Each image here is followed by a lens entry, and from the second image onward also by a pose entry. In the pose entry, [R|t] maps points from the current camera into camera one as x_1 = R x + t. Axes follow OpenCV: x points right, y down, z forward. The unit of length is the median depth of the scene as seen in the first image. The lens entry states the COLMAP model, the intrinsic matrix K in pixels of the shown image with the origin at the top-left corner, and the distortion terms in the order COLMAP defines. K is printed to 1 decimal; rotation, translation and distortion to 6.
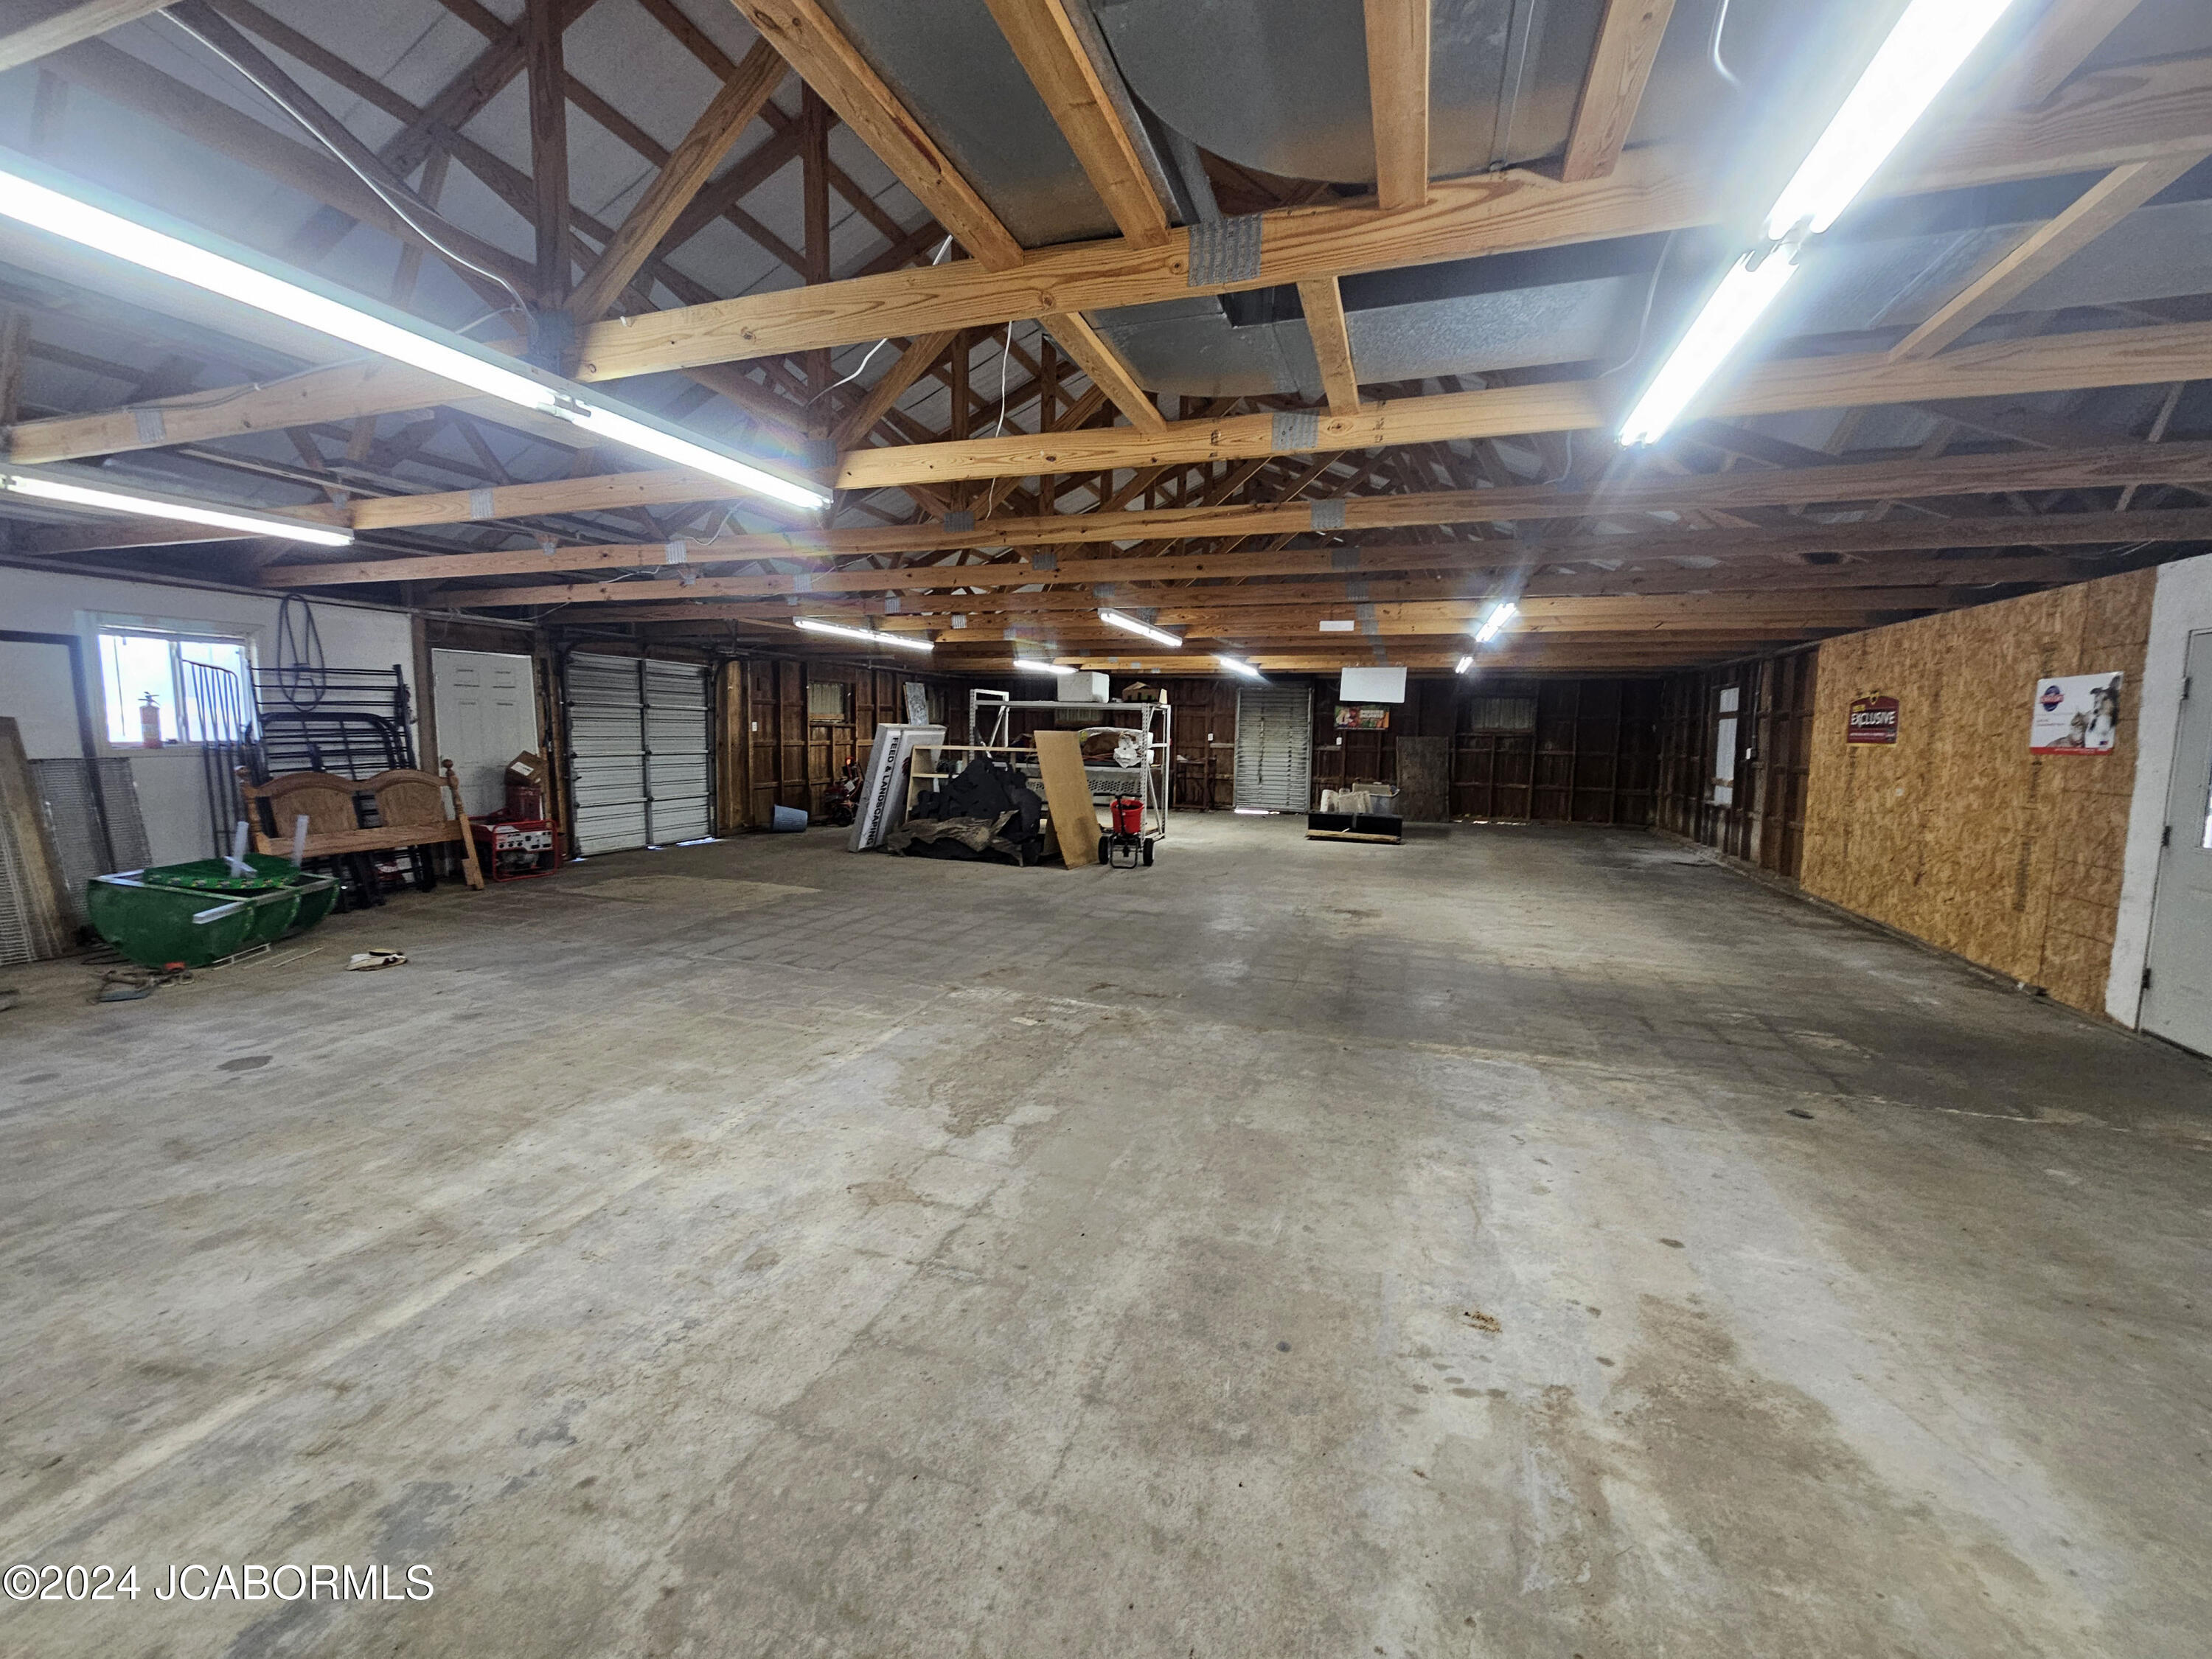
lens RADIAL K [[910.0, 0, 1100.8], [0, 910.0, 831.4], [0, 0, 1]] dist [-0.000432, 0.000495]
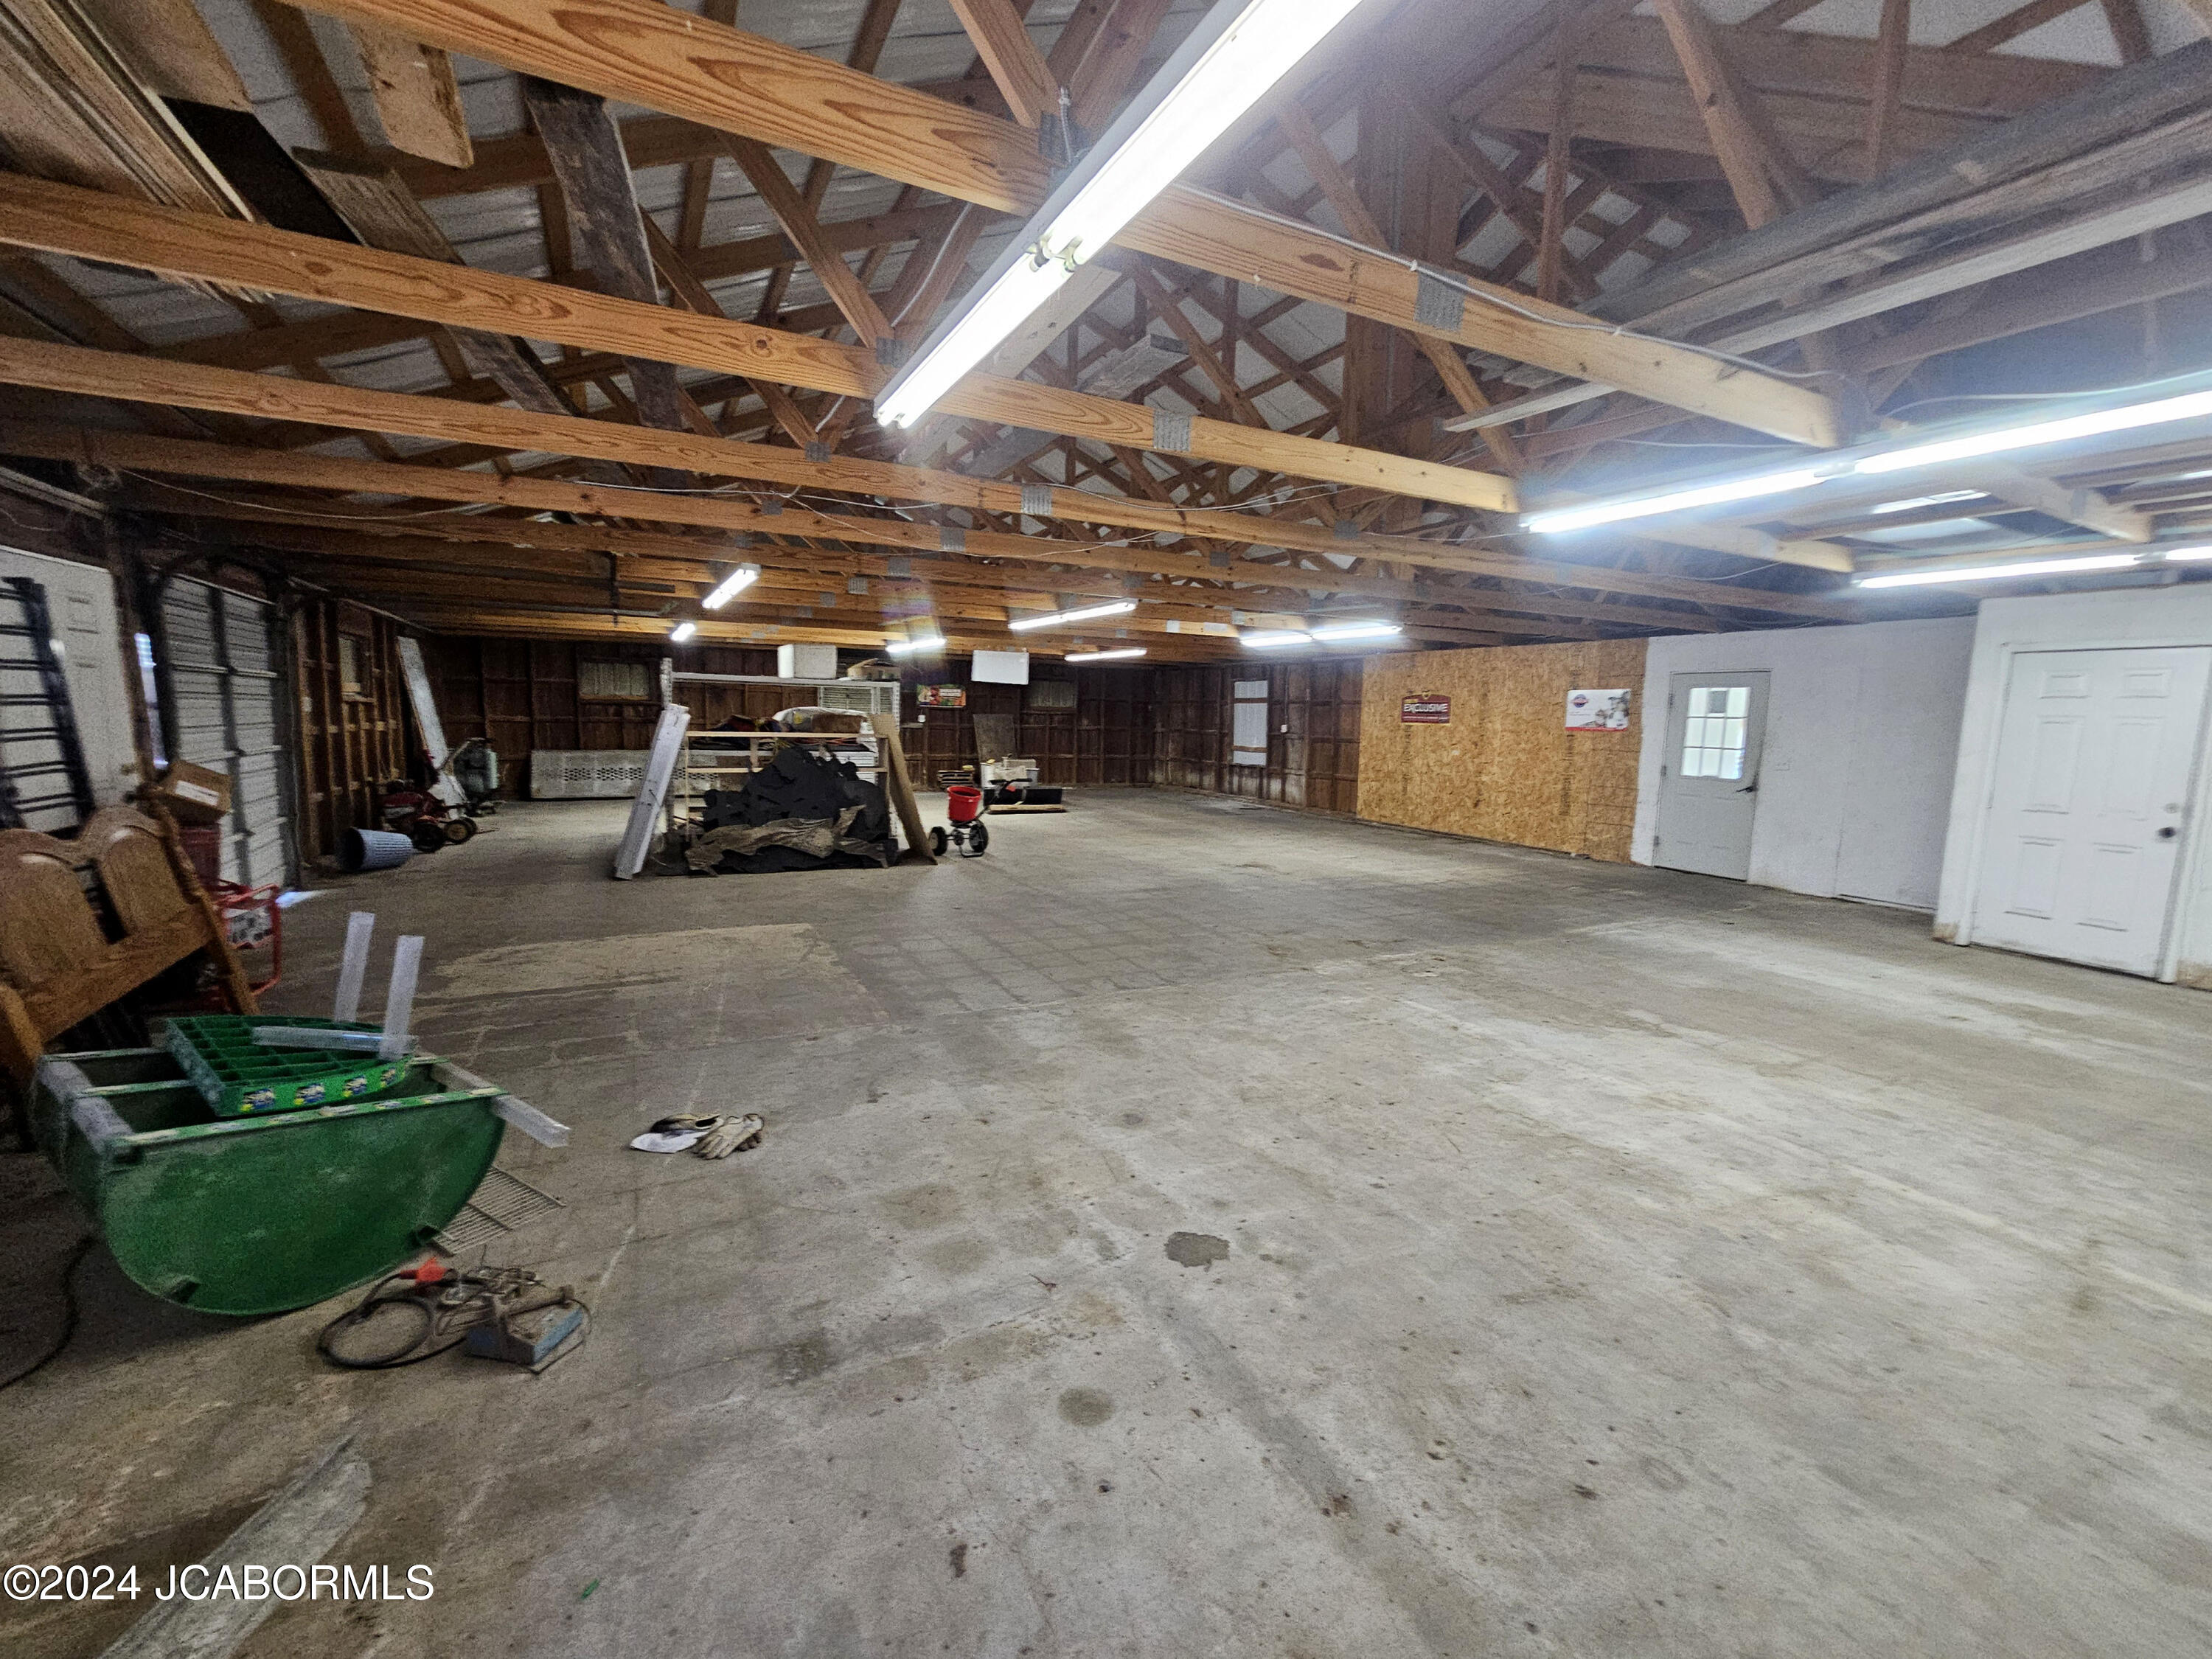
lens RADIAL K [[910.0, 0, 1100.8], [0, 910.0, 831.4], [0, 0, 1]] dist [-0.000432, 0.000495]
pose [[0.686814, -0.095006, 0.720598, -1.125426], [0.070948, 0.995449, 0.063621, -0.074727], [-0.723363, 0.007429, 0.690428, 0.461514]]
